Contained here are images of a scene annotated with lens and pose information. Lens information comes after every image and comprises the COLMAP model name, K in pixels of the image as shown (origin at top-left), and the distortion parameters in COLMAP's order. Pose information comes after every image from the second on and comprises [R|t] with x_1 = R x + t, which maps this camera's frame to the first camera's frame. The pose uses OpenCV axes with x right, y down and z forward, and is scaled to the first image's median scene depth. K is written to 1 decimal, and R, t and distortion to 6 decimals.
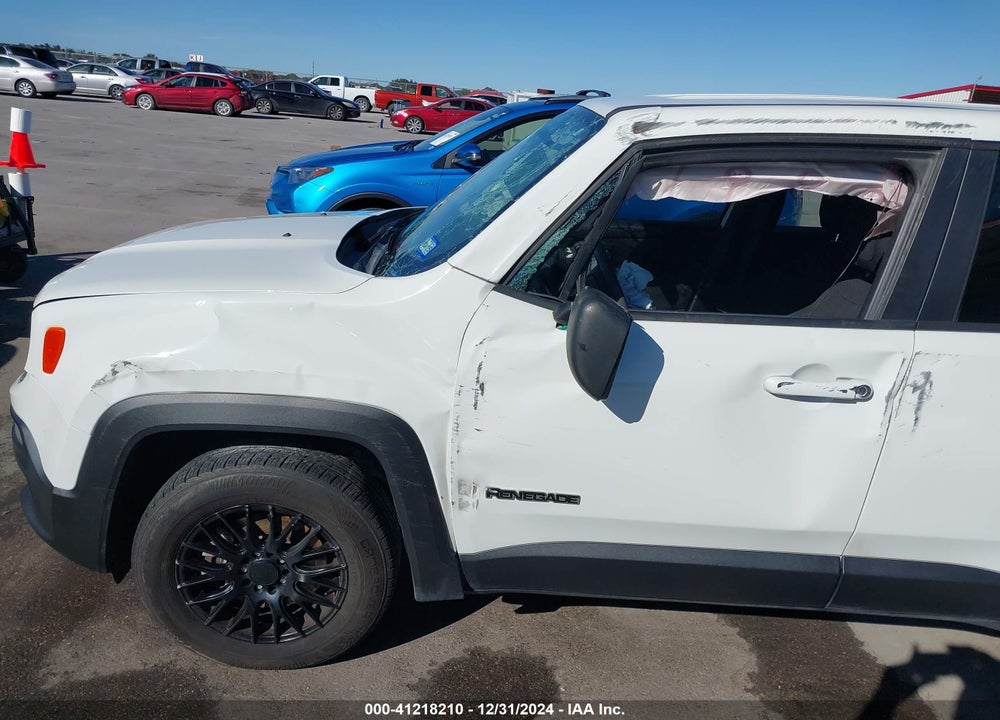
lens RADIAL K [[801.2, 0, 499.7], [0, 801.2, 356.4], [0, 0, 1]] dist [0.043378, -0.058079]
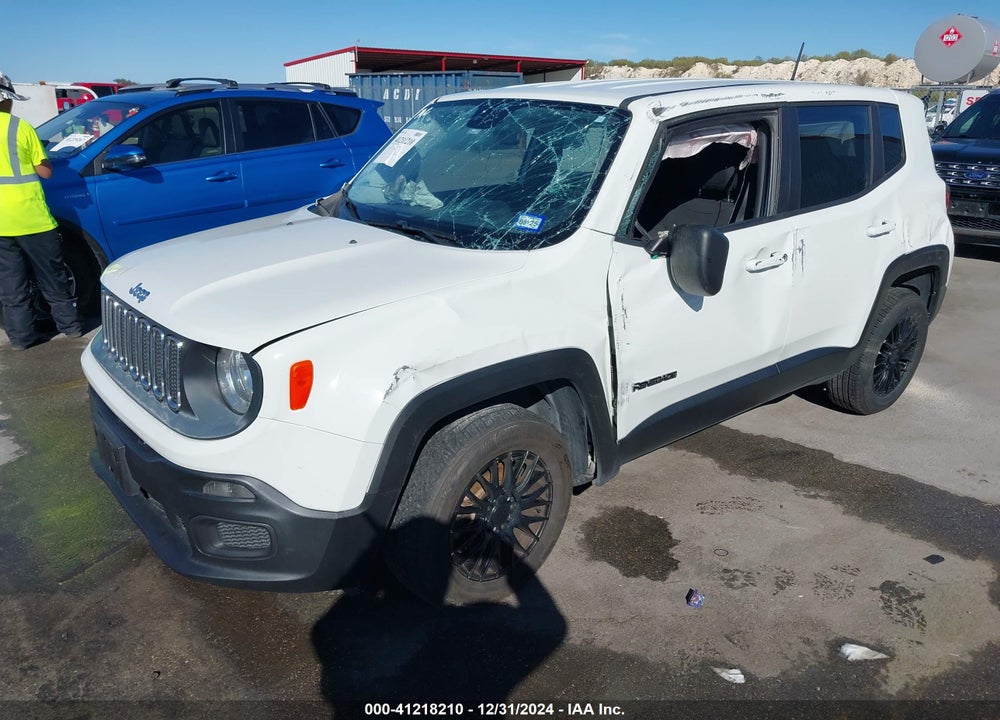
lens RADIAL K [[803.9, 0, 500.0], [0, 803.9, 360.0], [0, 0, 1]] dist [0.004054, -0.008513]
pose [[0.757243, -0.275126, 0.592359, -0.954711], [0.250228, 0.959956, 0.125980, -0.102068], [-0.603298, 0.052827, 0.795764, 0.039145]]
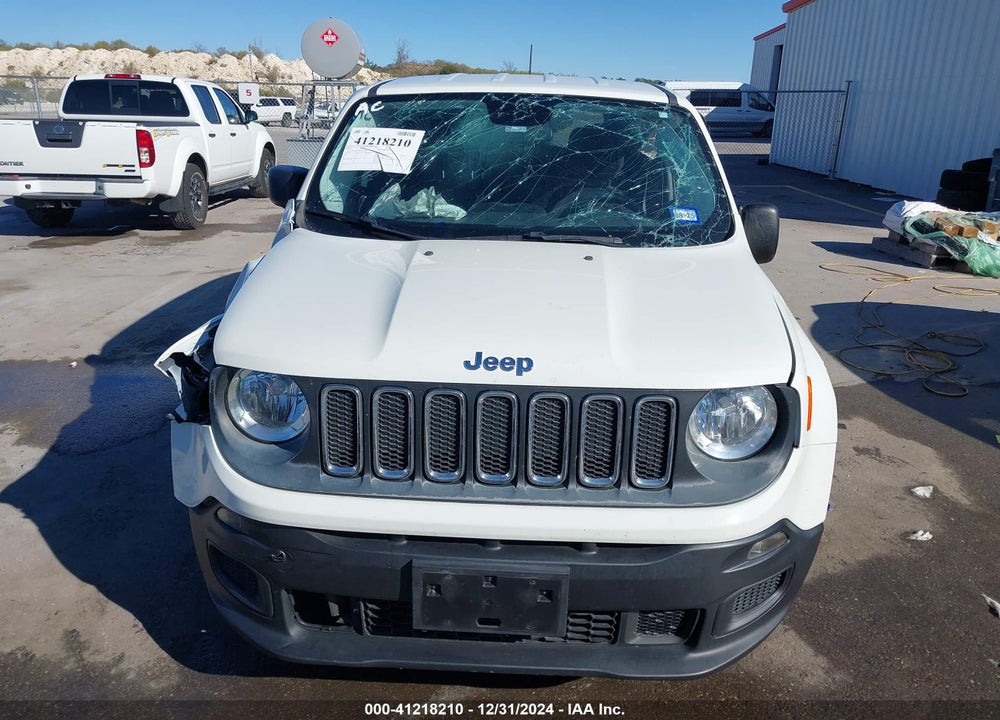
lens RADIAL K [[811.4, 0, 500.3], [0, 811.4, 355.1], [0, 0, 1]] dist [0.012233, 0.003292]
pose [[0.011931, -0.376915, 0.926171, -1.423350], [0.284851, 0.889140, 0.358176, -0.502783], [-0.958498, 0.259547, 0.117973, 1.227001]]
